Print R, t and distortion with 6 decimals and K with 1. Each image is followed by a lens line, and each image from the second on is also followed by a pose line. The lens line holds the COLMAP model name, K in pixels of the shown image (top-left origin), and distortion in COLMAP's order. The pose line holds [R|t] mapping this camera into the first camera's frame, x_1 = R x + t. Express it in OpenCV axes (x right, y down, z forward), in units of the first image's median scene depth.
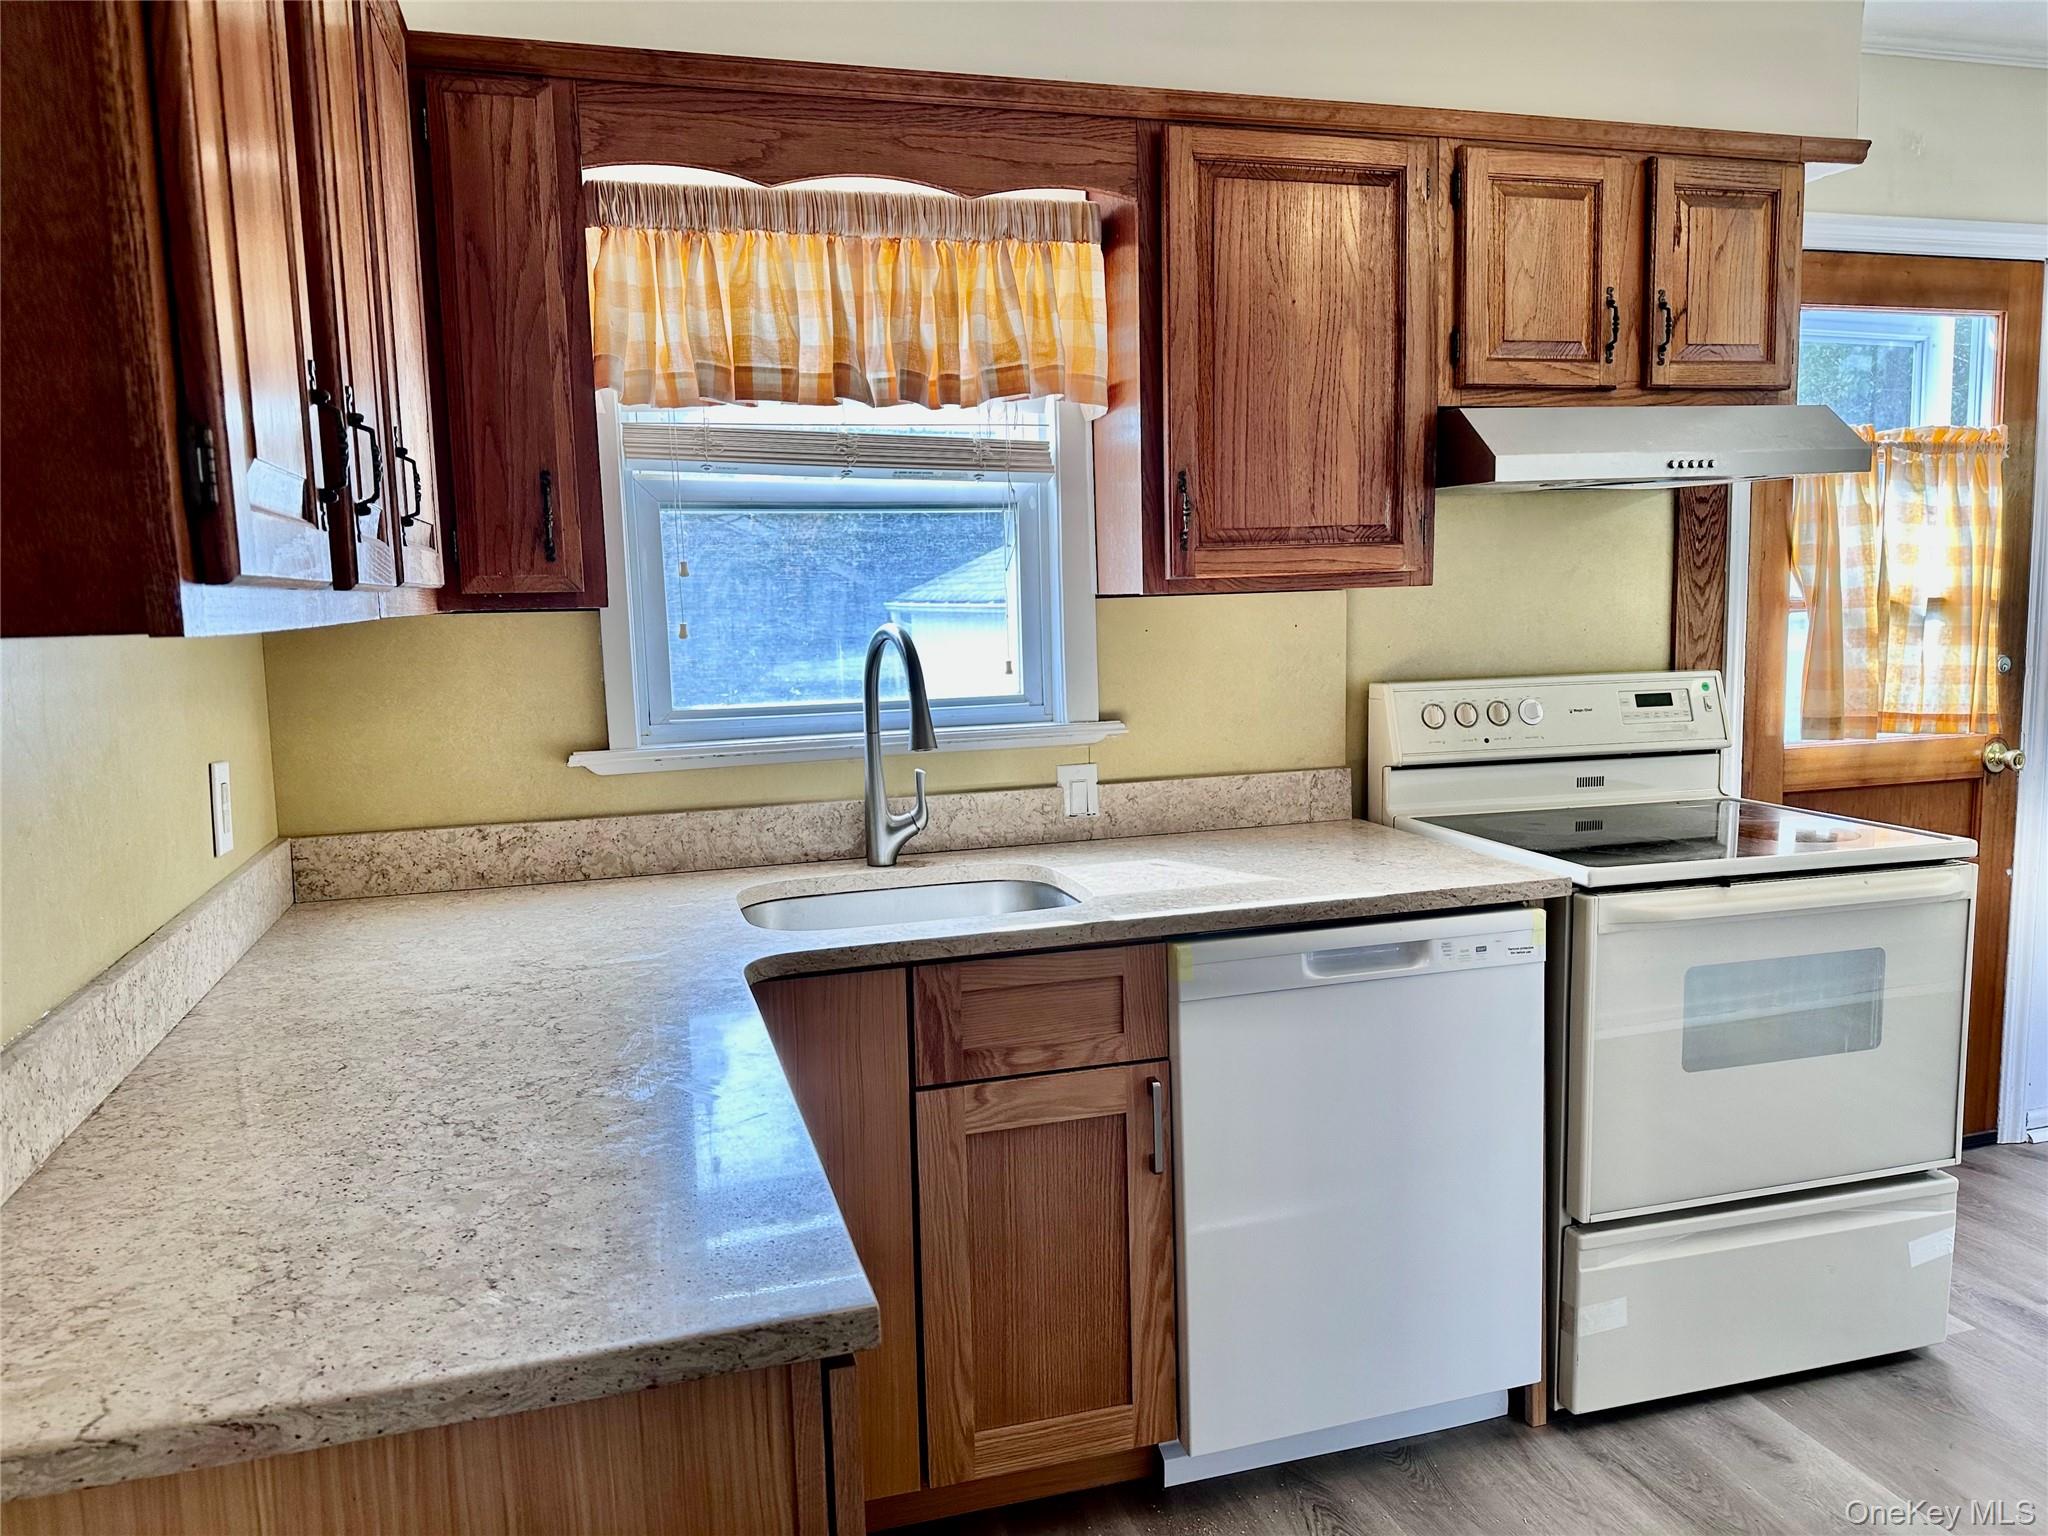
lens RADIAL K [[1442.8, 0, 1015.6], [0, 1442.8, 753.1], [0, 0, 1]] dist [-0.012709, -0.013954]
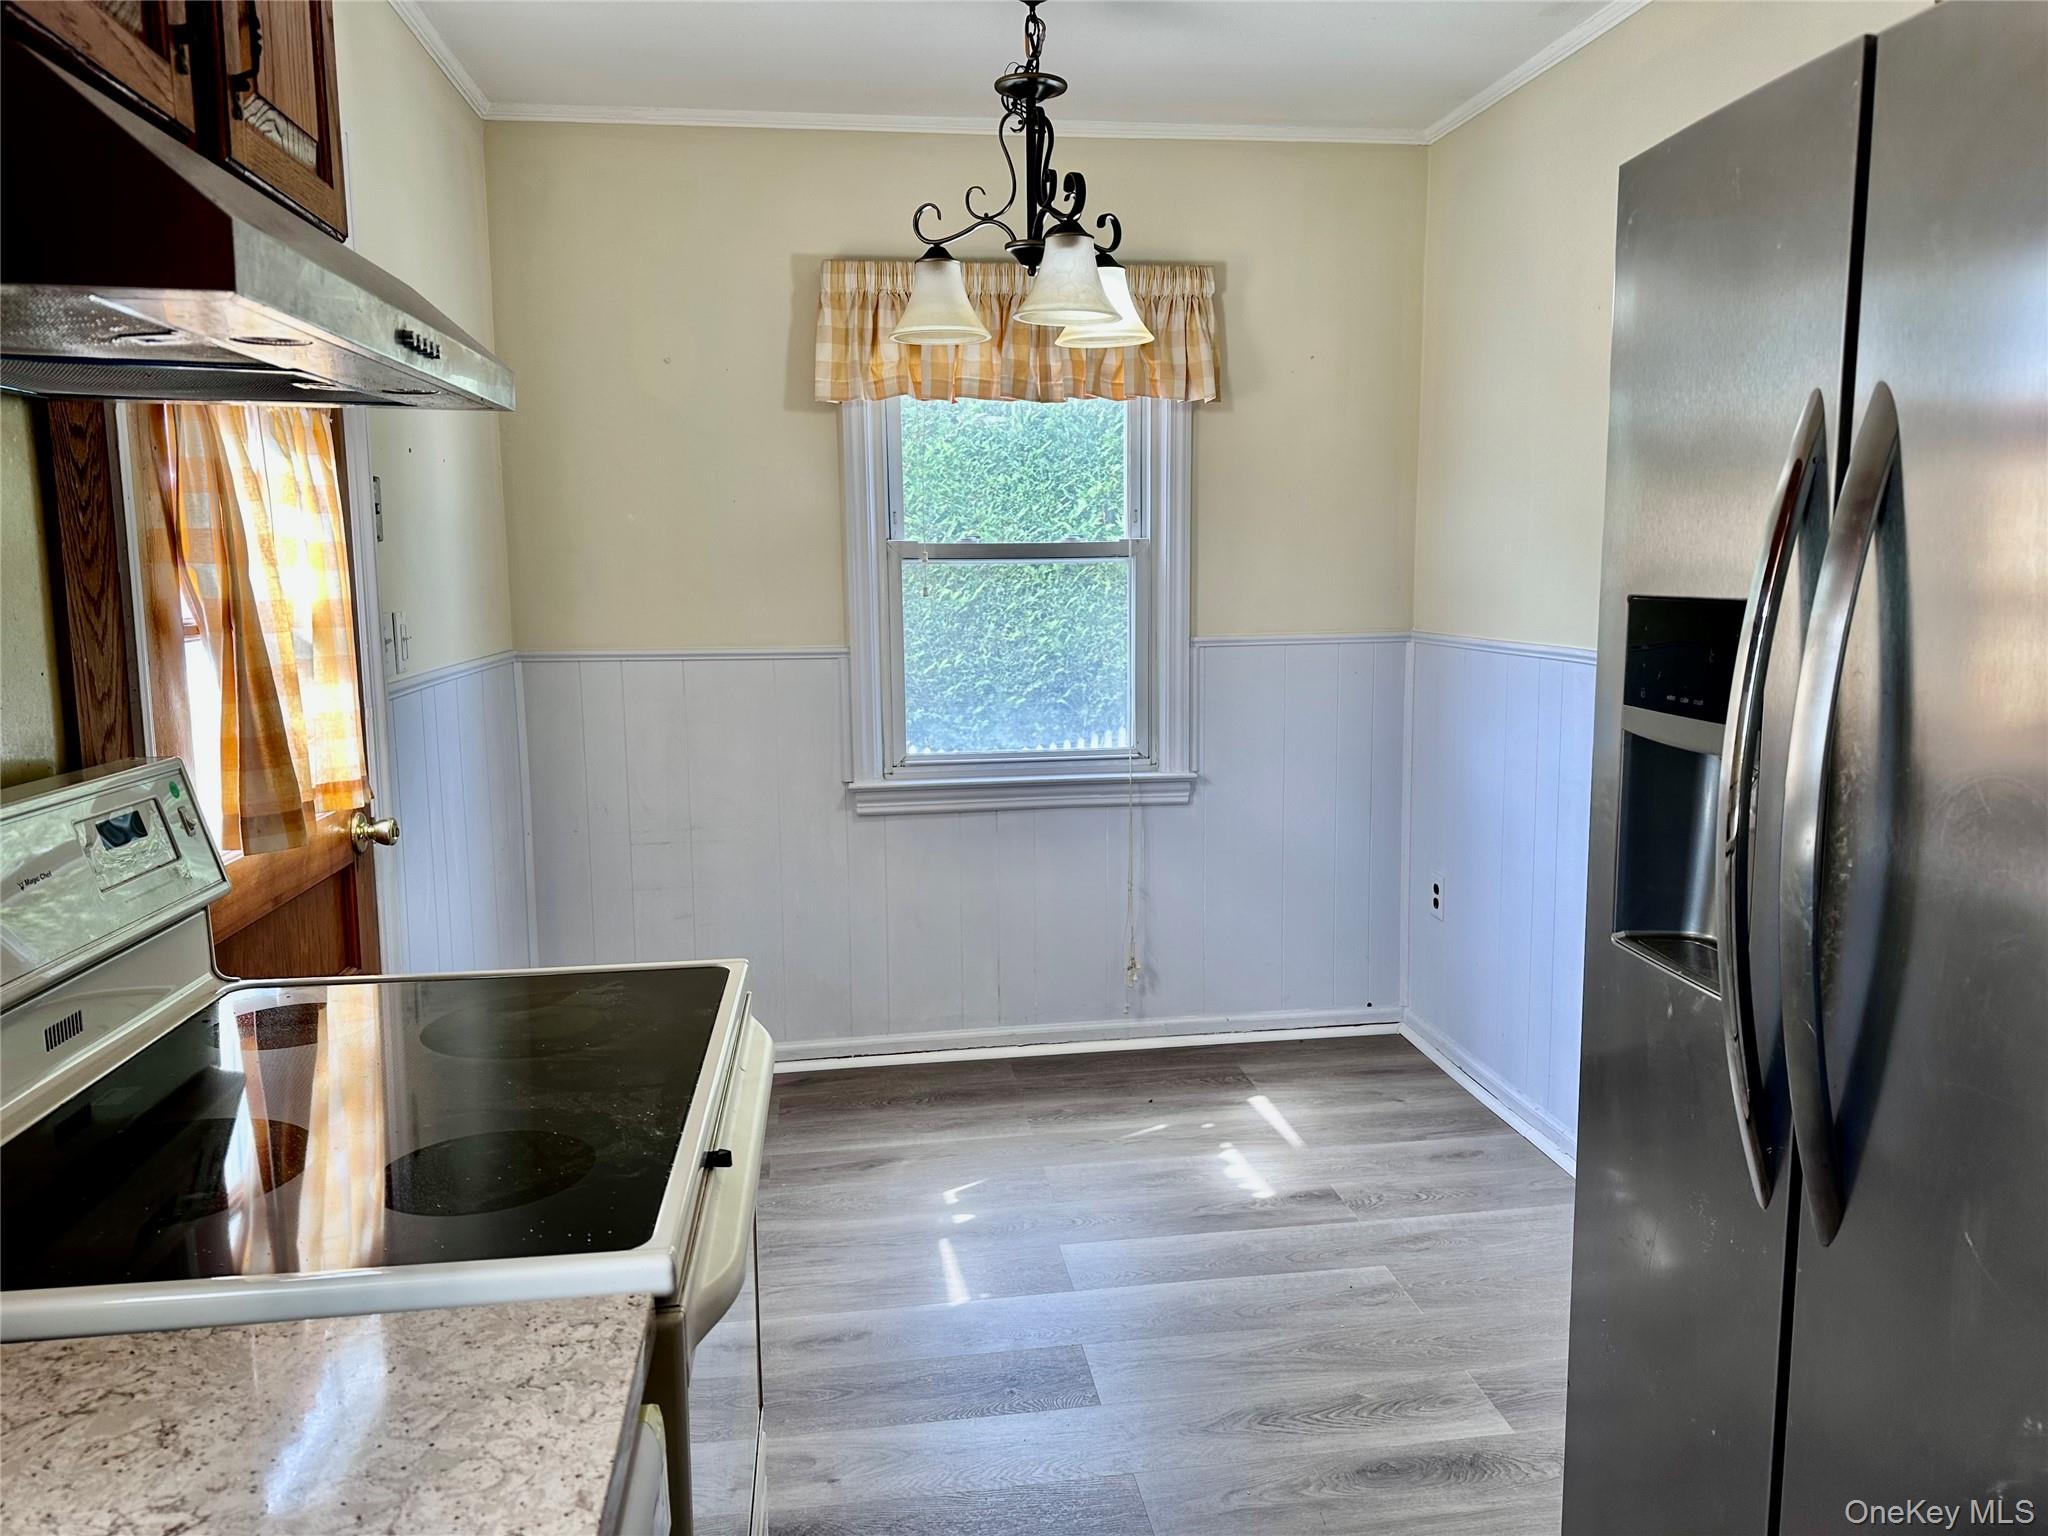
lens RADIAL K [[1442.8, 0, 1029.5], [0, 1442.8, 765.6], [0, 0, 1]] dist [-0.012709, -0.013954]
pose [[0.147143, -0.109445, 0.983041, 0.011995], [0.116861, 0.988822, 0.092597, -0.063558], [-0.982188, 0.101254, 0.158288, 0.579735]]
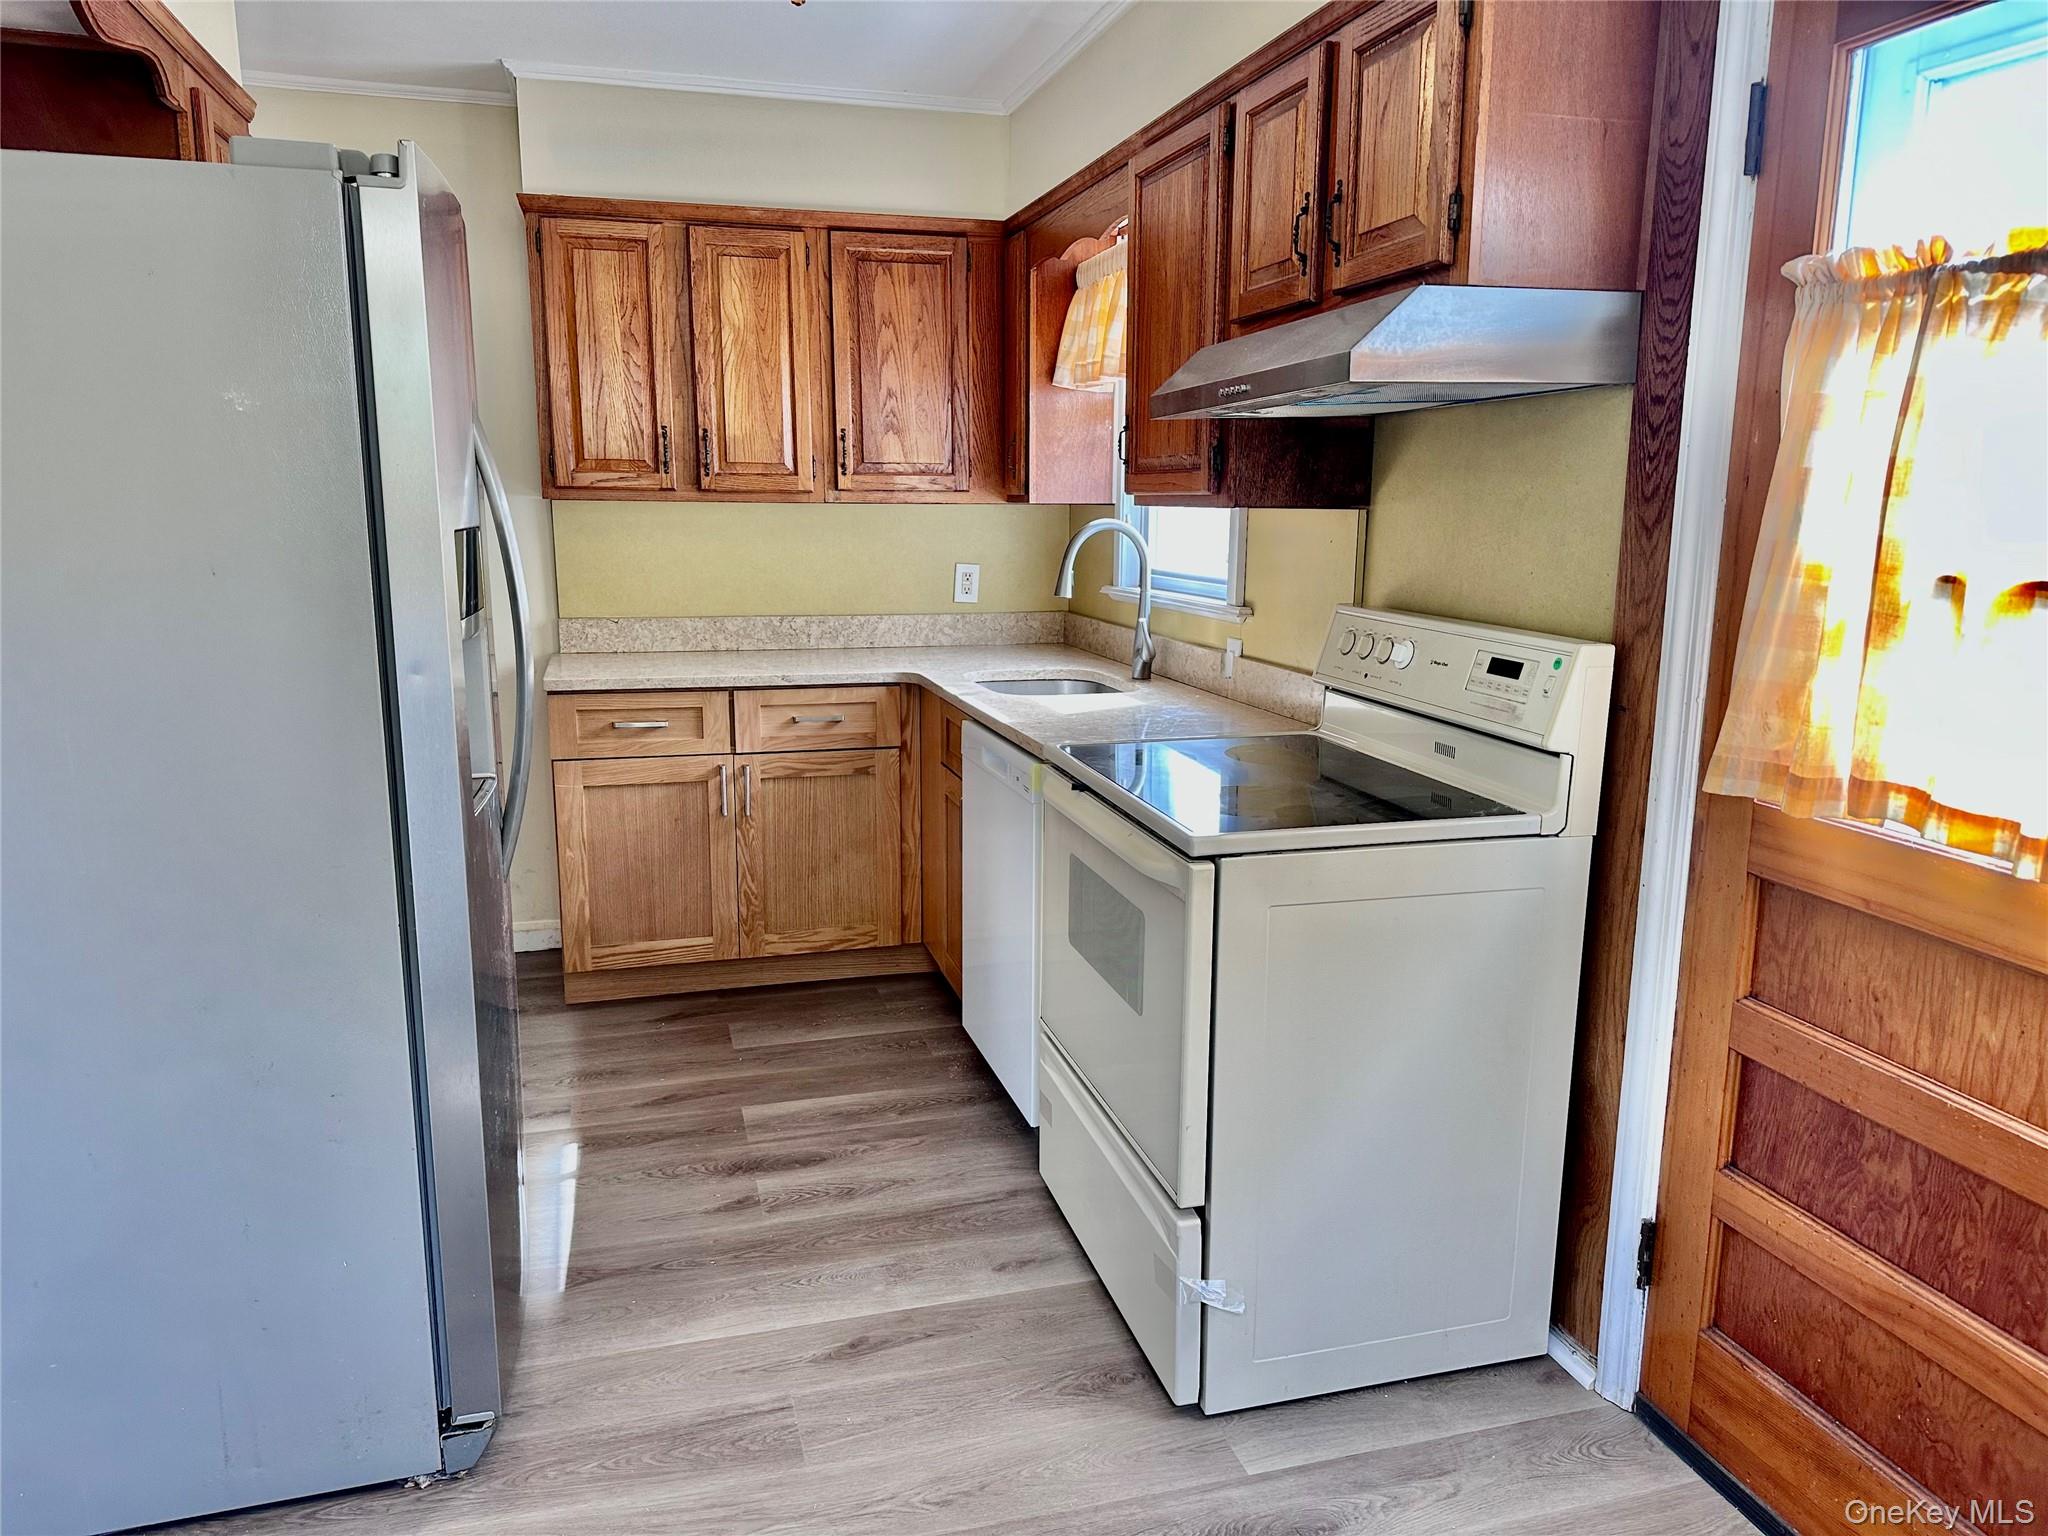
lens RADIAL K [[1442.8, 0, 1016.8], [0, 1442.8, 779.1], [0, 0, 1]] dist [-0.012709, -0.013954]
pose [[-0.019339, 0.219192, -0.975490, 1.155991], [-0.113450, 0.968890, 0.219958, -0.113551], [0.993355, 0.114923, 0.006131, 0.692888]]
